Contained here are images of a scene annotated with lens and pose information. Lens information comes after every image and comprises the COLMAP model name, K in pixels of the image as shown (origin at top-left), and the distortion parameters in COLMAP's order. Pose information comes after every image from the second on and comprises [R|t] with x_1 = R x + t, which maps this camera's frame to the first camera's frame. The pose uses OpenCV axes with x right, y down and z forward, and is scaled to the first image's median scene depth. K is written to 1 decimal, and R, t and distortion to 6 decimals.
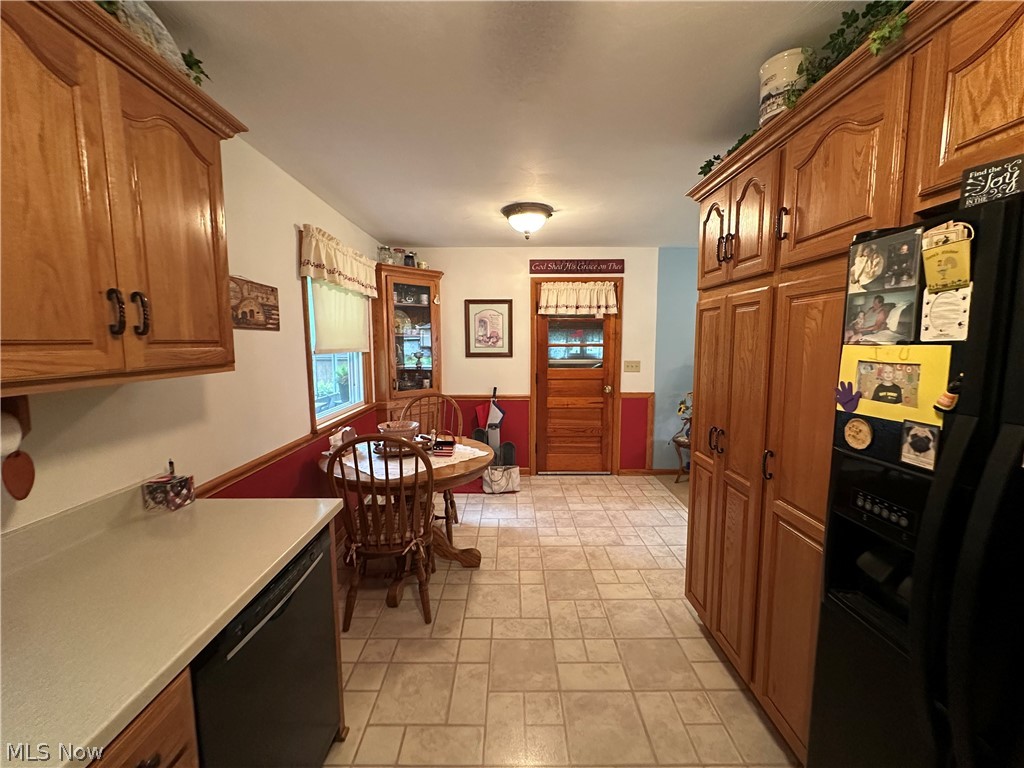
lens RADIAL K [[409.1, 0, 512.2], [0, 409.1, 381.3], [0, 0, 1]] dist [-0.003268, 0.000369]
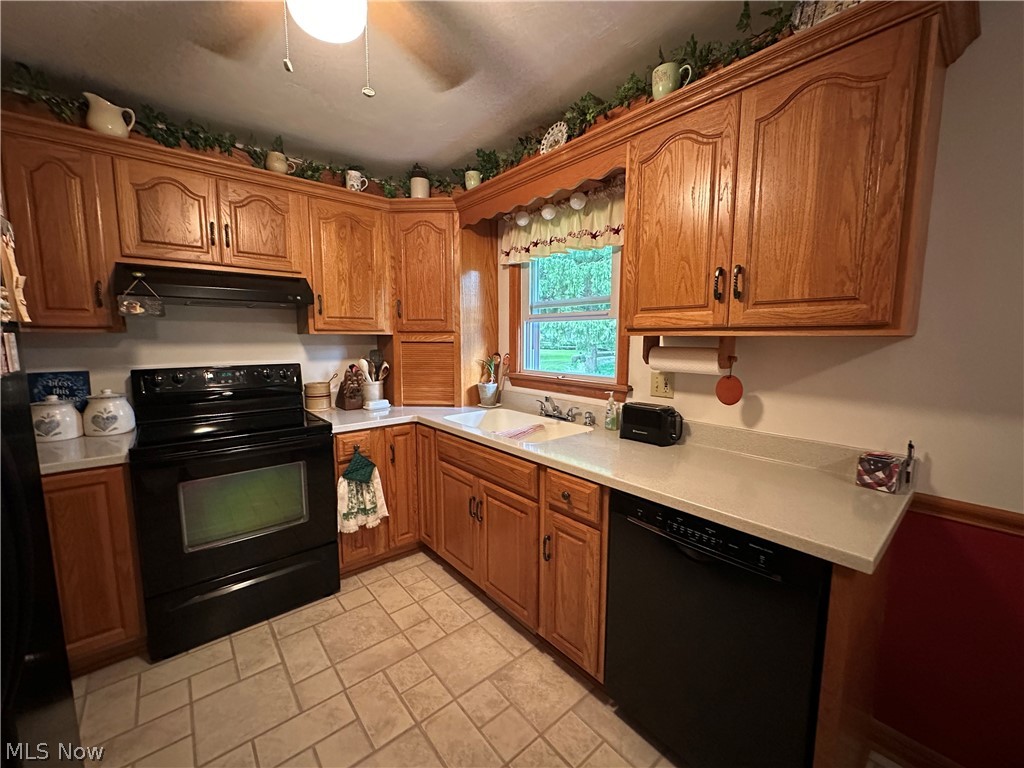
lens RADIAL K [[409.1, 0, 510.6], [0, 409.1, 384.1], [0, 0, 1]] dist [-0.003268, 0.000369]
pose [[-0.772399, 0.072341, -0.631005, 0.373003], [-0.064740, 0.979350, 0.191524, -0.037982], [0.631830, 0.188784, -0.751766, 1.221460]]
